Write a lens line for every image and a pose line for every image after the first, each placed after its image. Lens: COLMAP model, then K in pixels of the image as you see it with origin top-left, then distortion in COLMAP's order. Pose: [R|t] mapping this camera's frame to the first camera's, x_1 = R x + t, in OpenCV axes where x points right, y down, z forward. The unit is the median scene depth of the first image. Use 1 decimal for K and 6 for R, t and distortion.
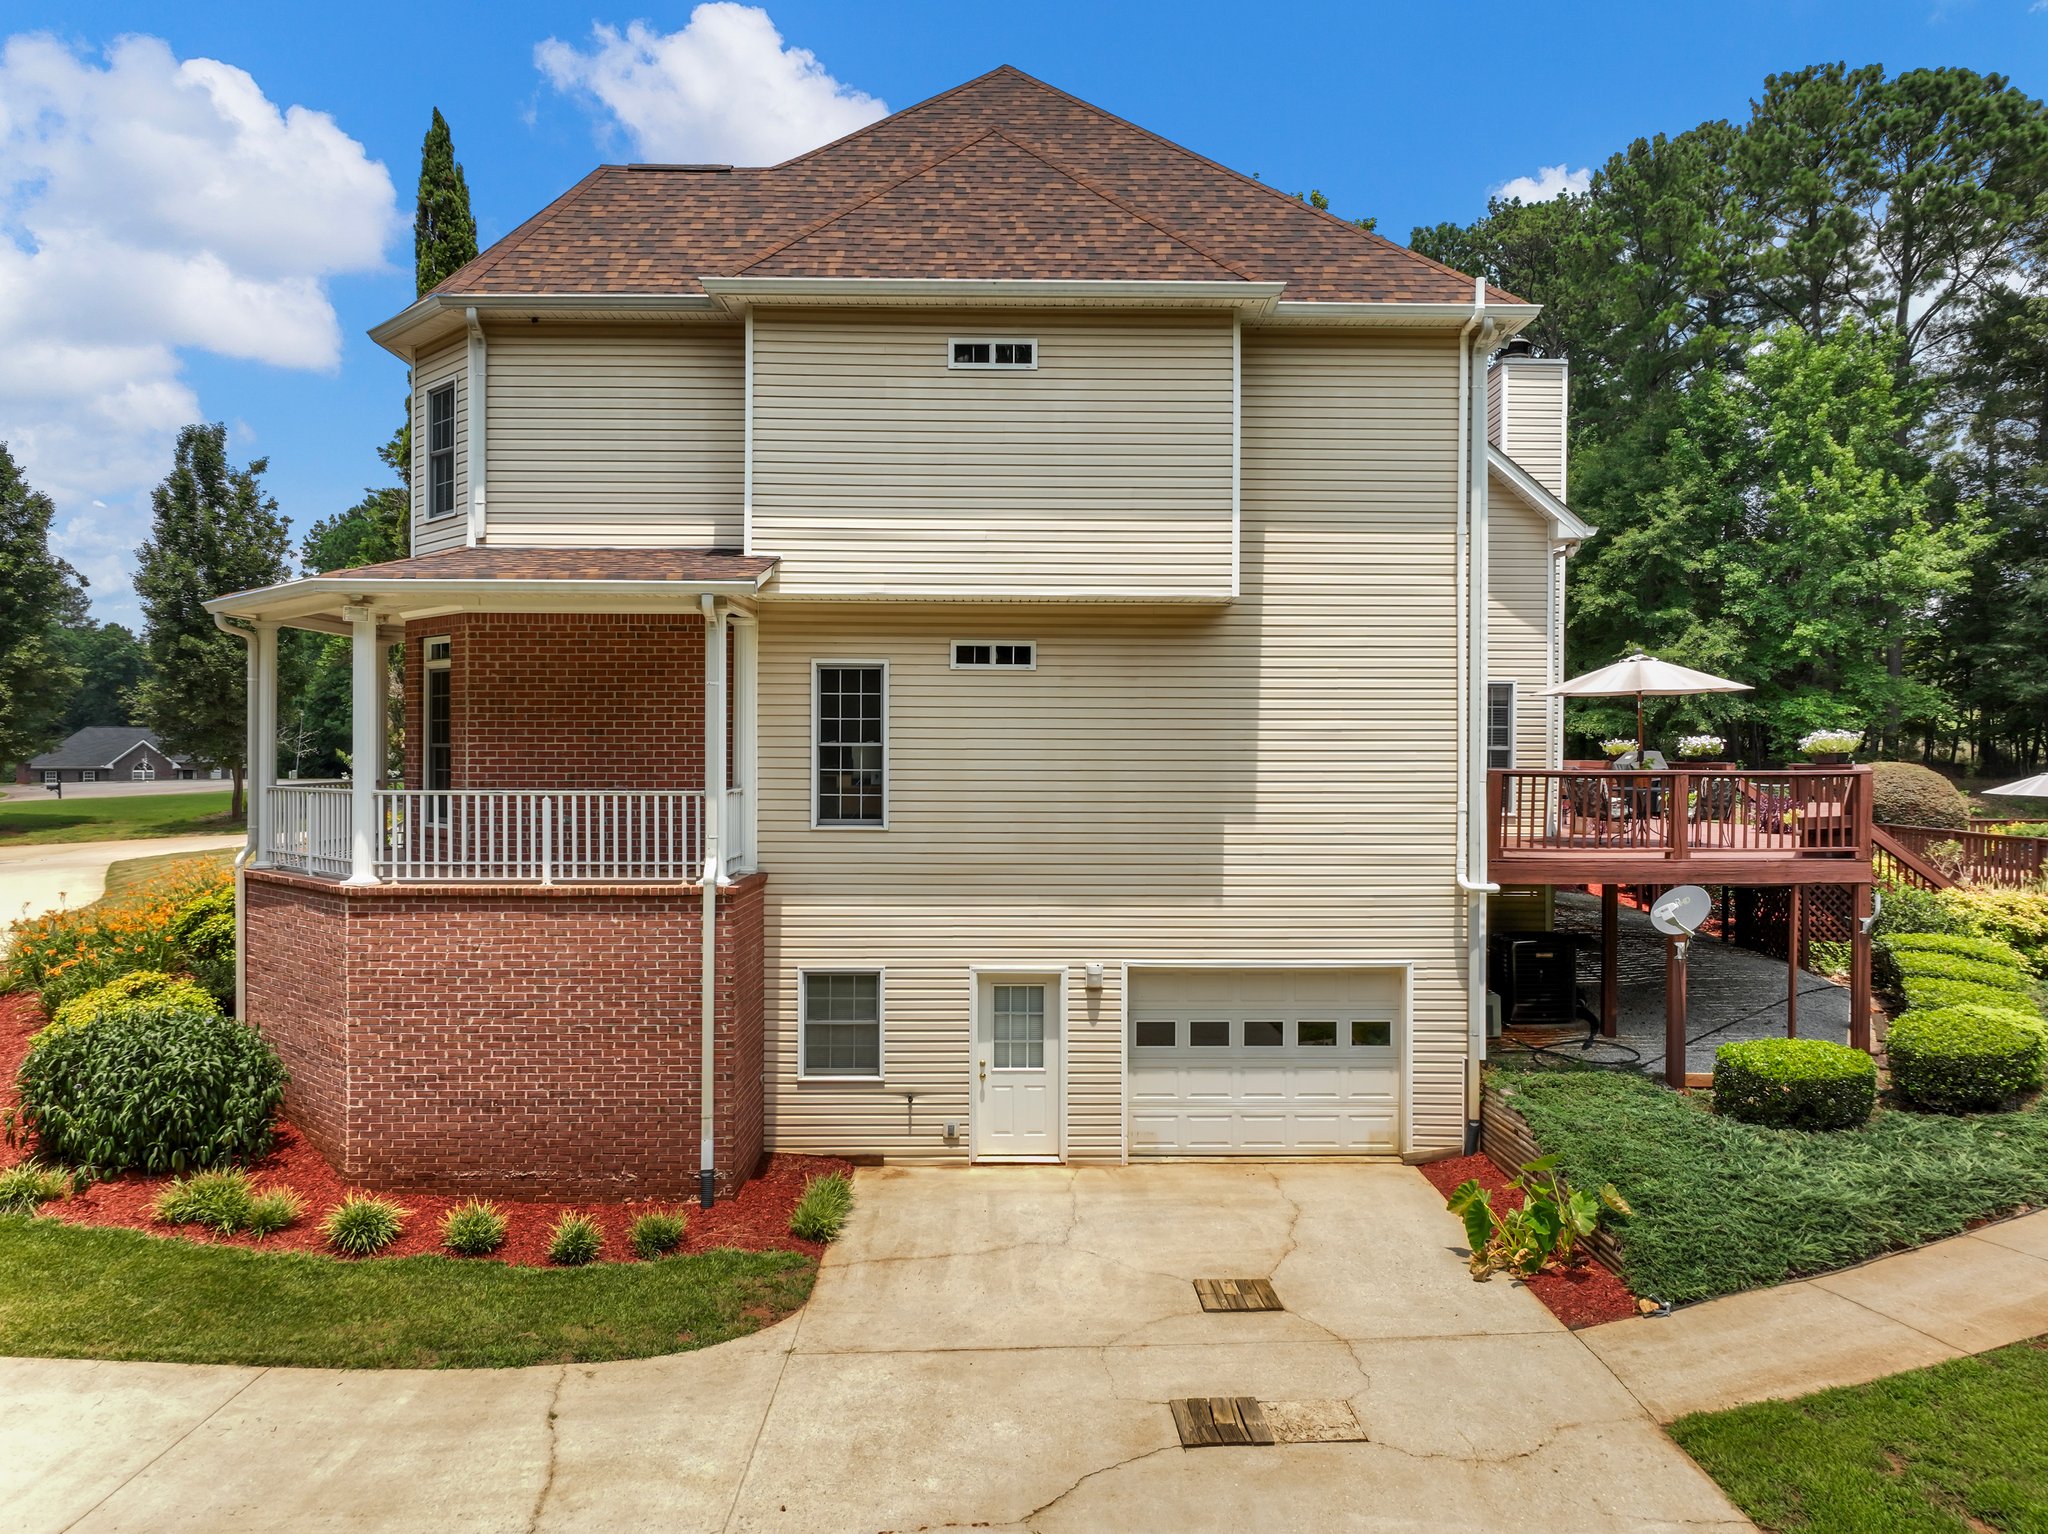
lens RADIAL K [[1449.8, 0, 1017.8], [0, 1449.8, 747.5], [0, 0, 1]] dist [-0.012195, 0.028543]
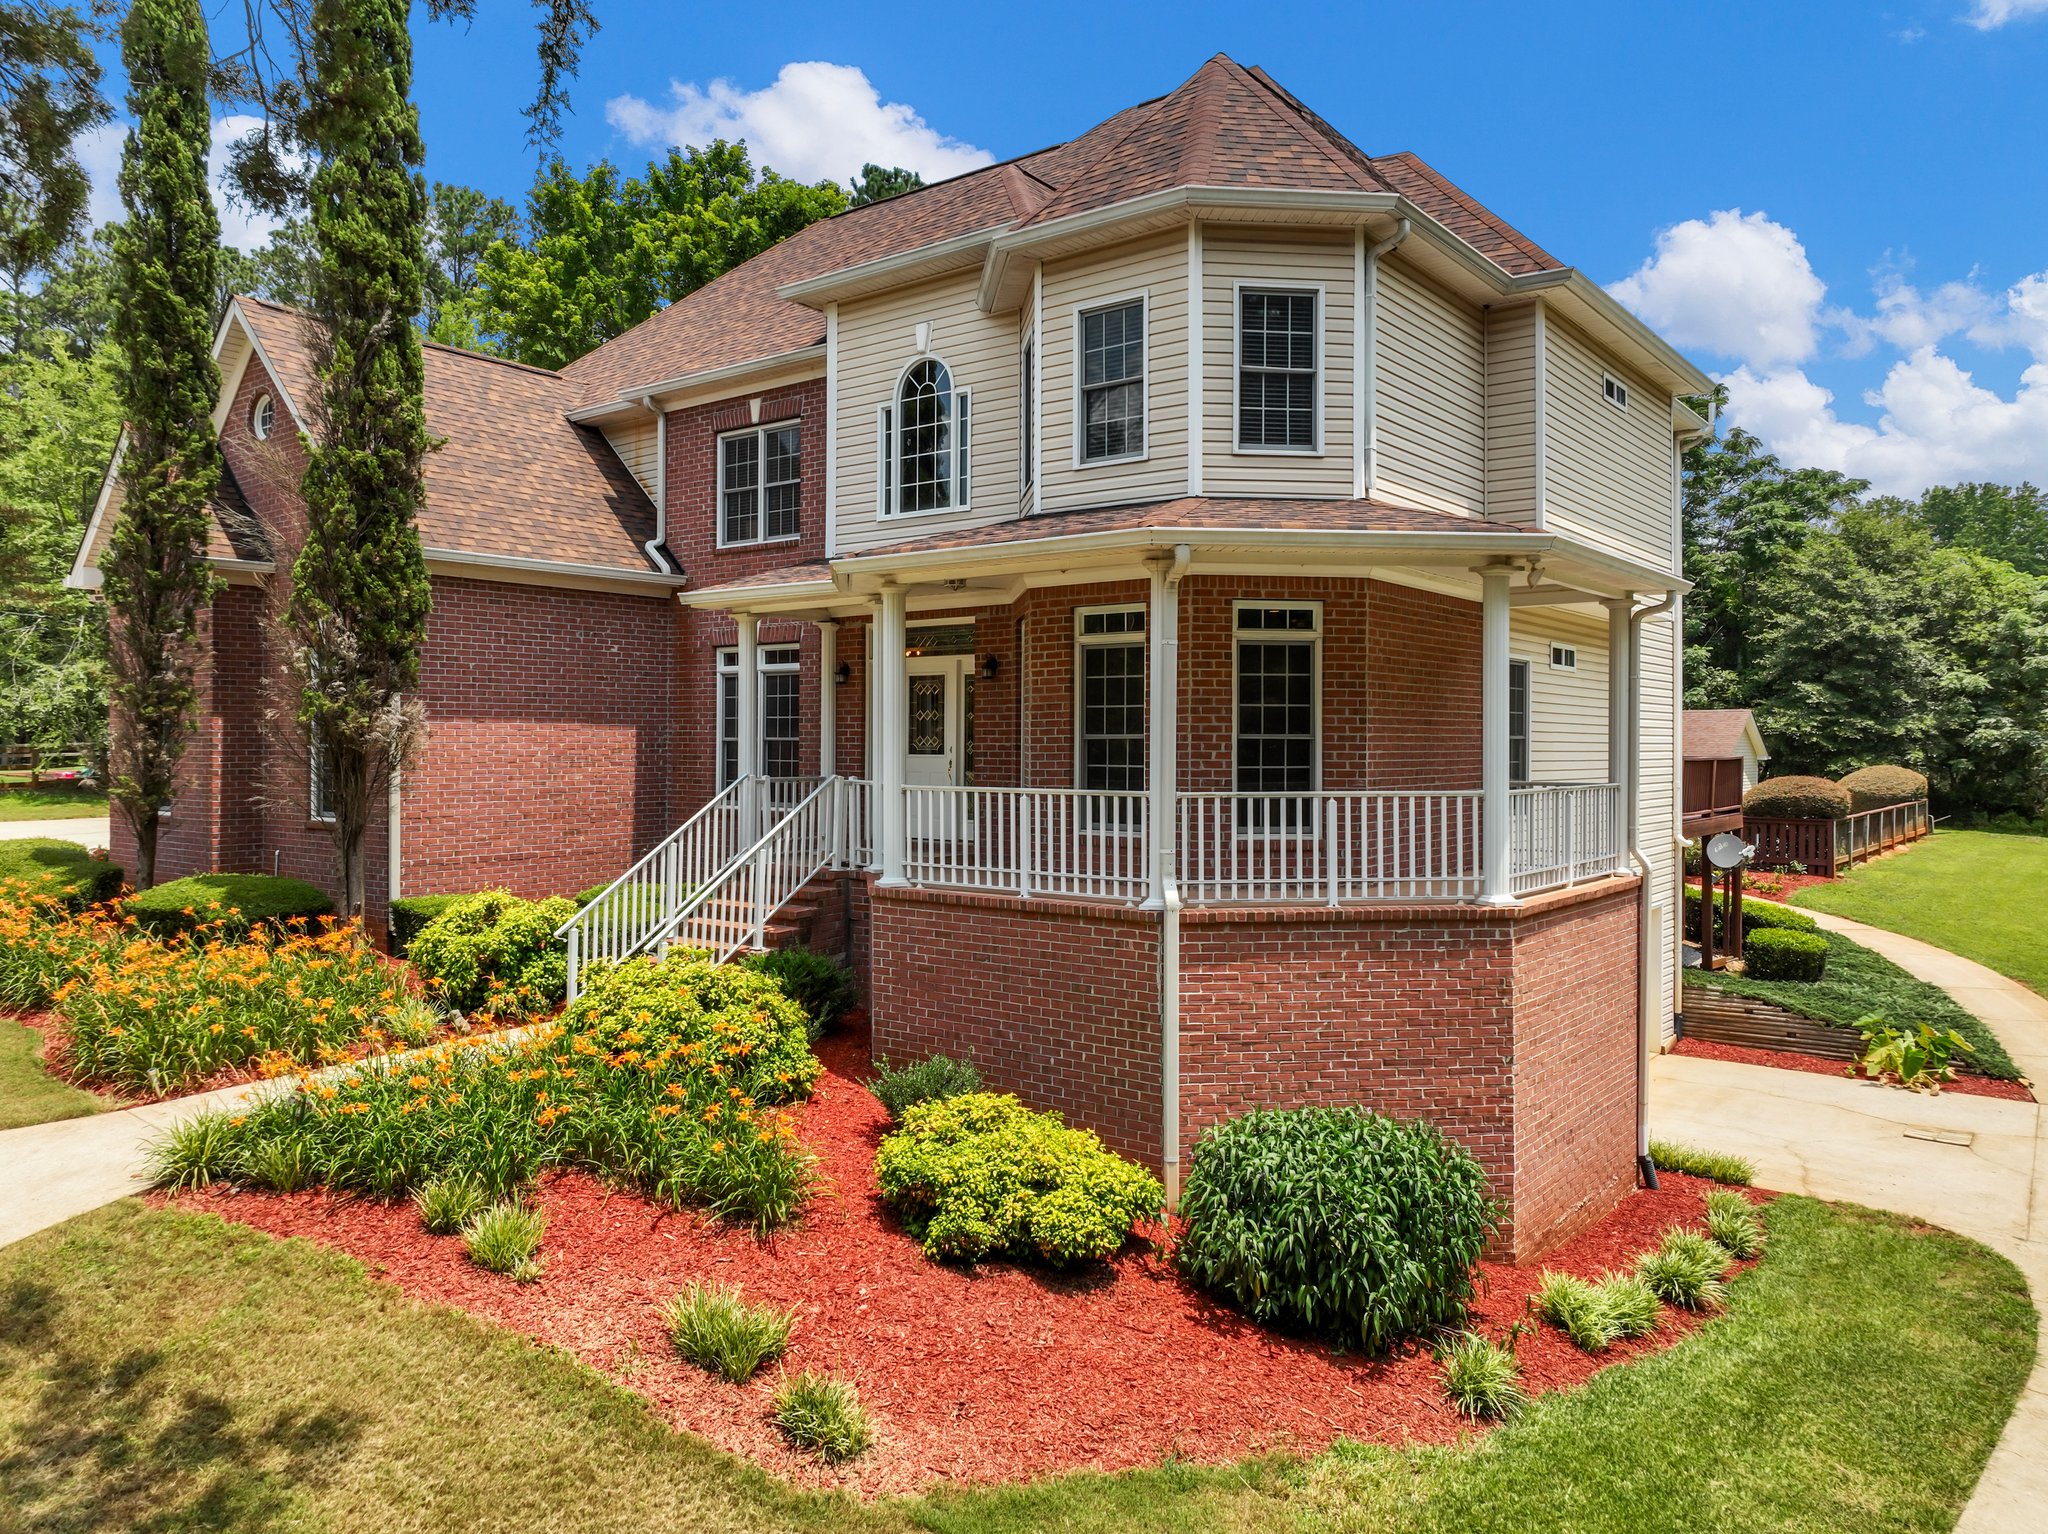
lens RADIAL K [[1449.8, 0, 1042.7], [0, 1449.8, 771.4], [0, 0, 1]] dist [-0.012195, 0.028543]
pose [[0.626274, -0.015240, 0.779454, -1.005106], [0.002995, 0.999849, 0.017142, 0.002527], [-0.779597, -0.008401, 0.626225, 0.550808]]
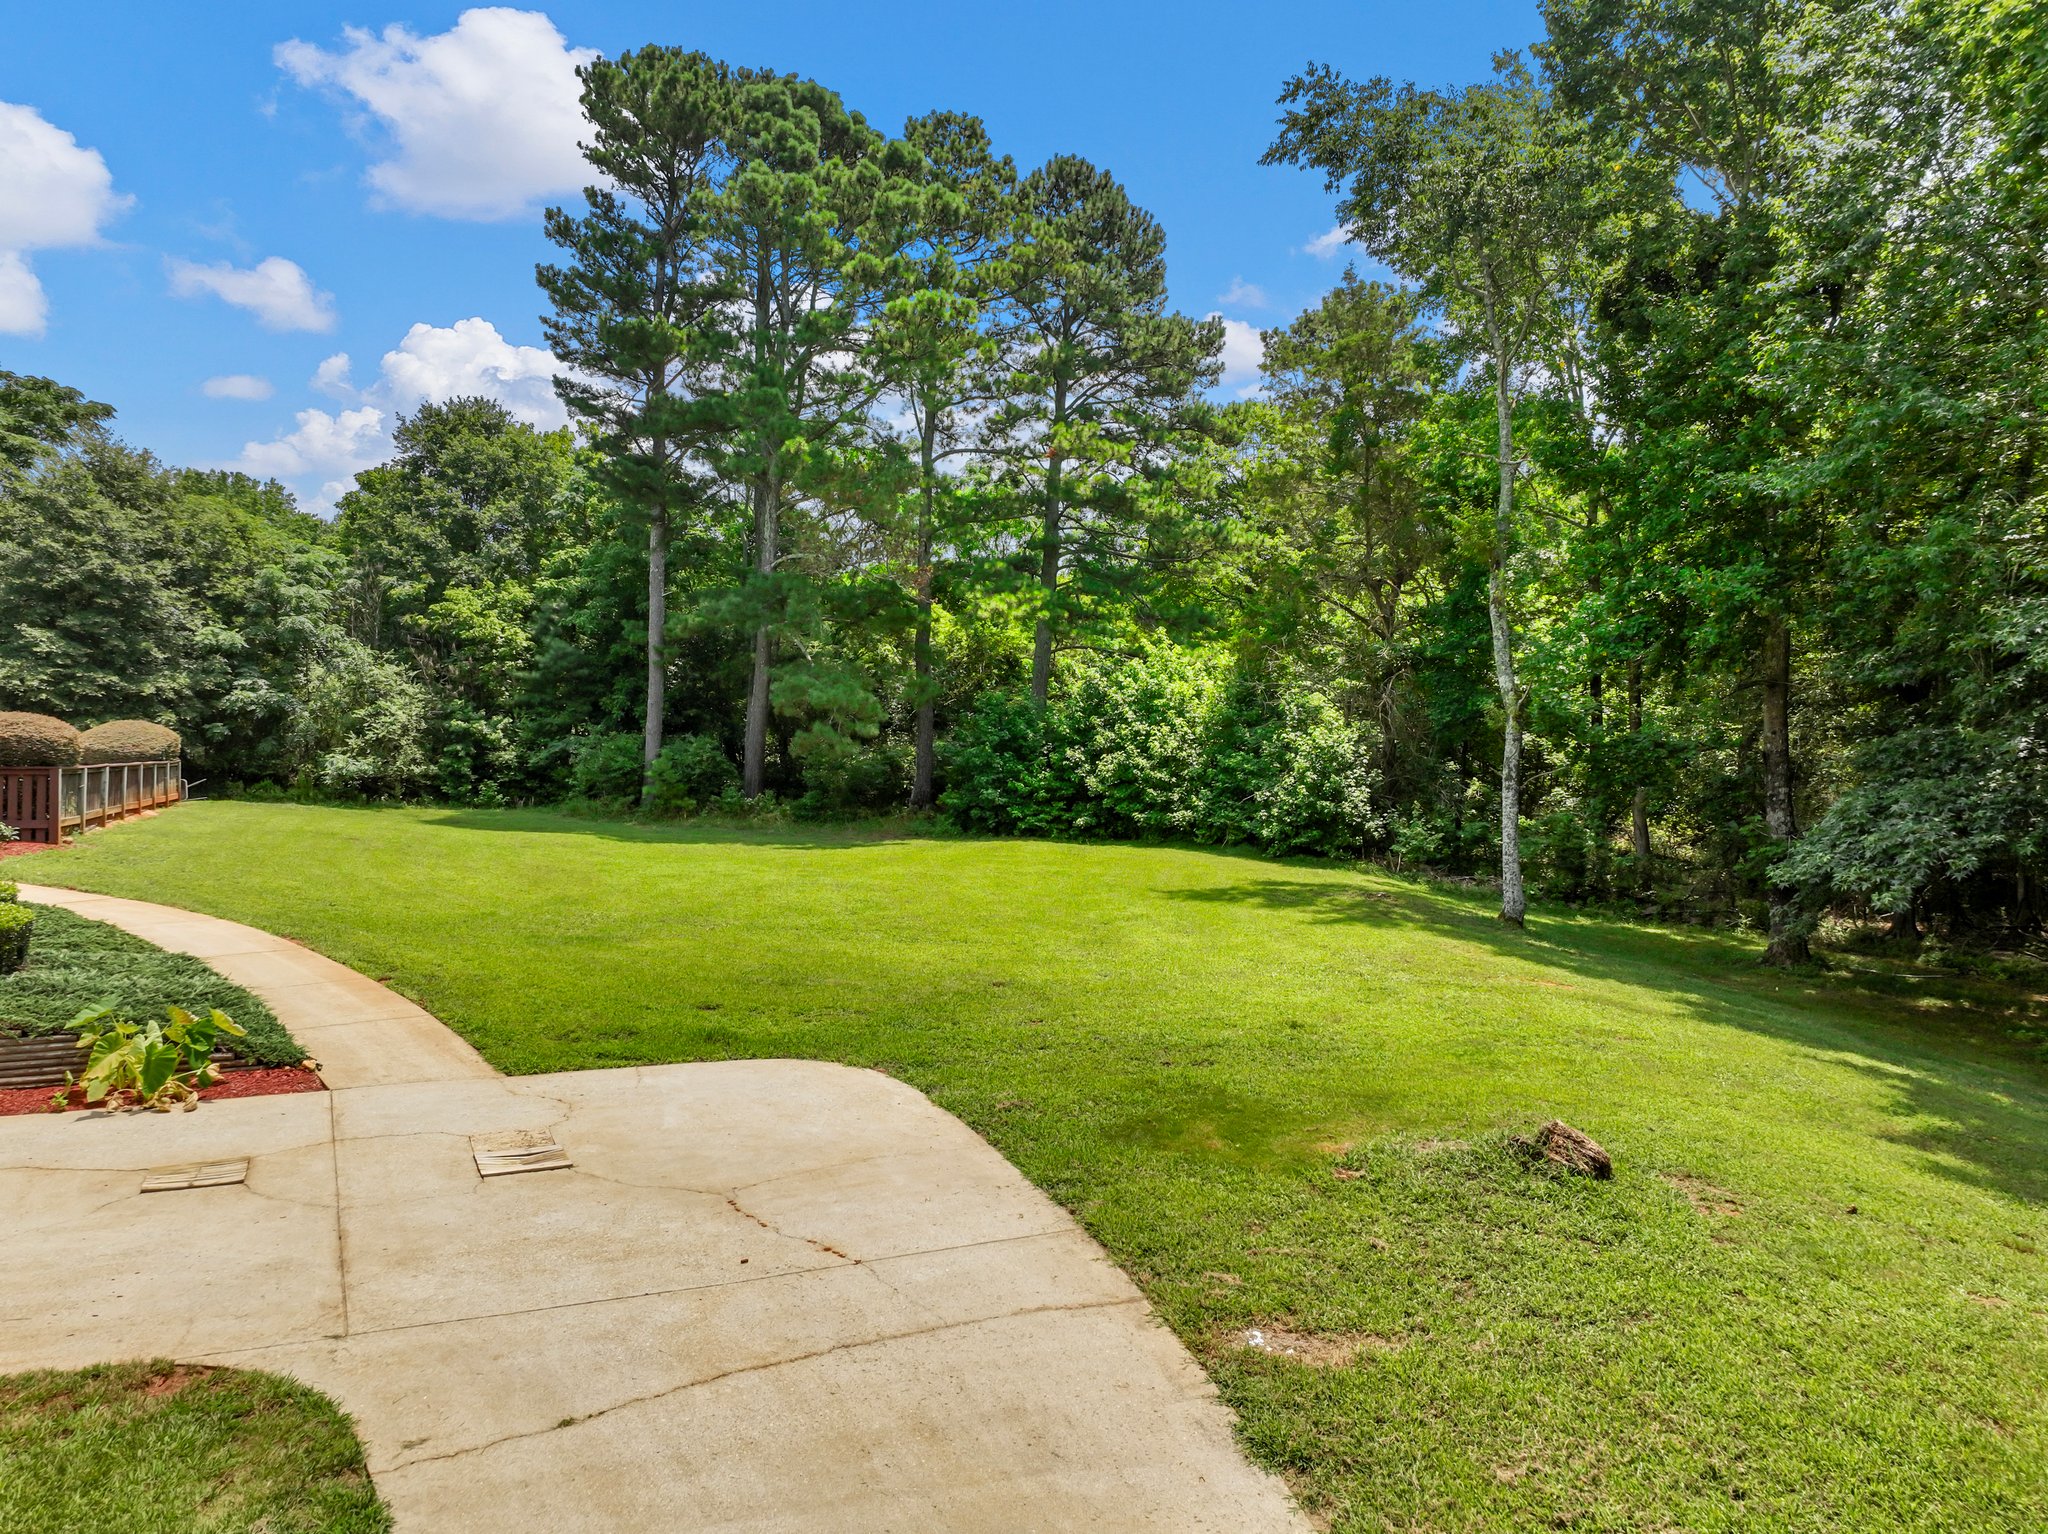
lens RADIAL K [[1449.8, 0, 1030.1], [0, 1449.8, 719.0], [0, 0, 1]] dist [-0.012195, 0.028543]
pose [[-0.391419, 0.017625, 0.920044, -0.587104], [0.001669, 0.999829, -0.018444, 0.082424], [-0.920211, -0.005684, -0.391381, 0.605362]]
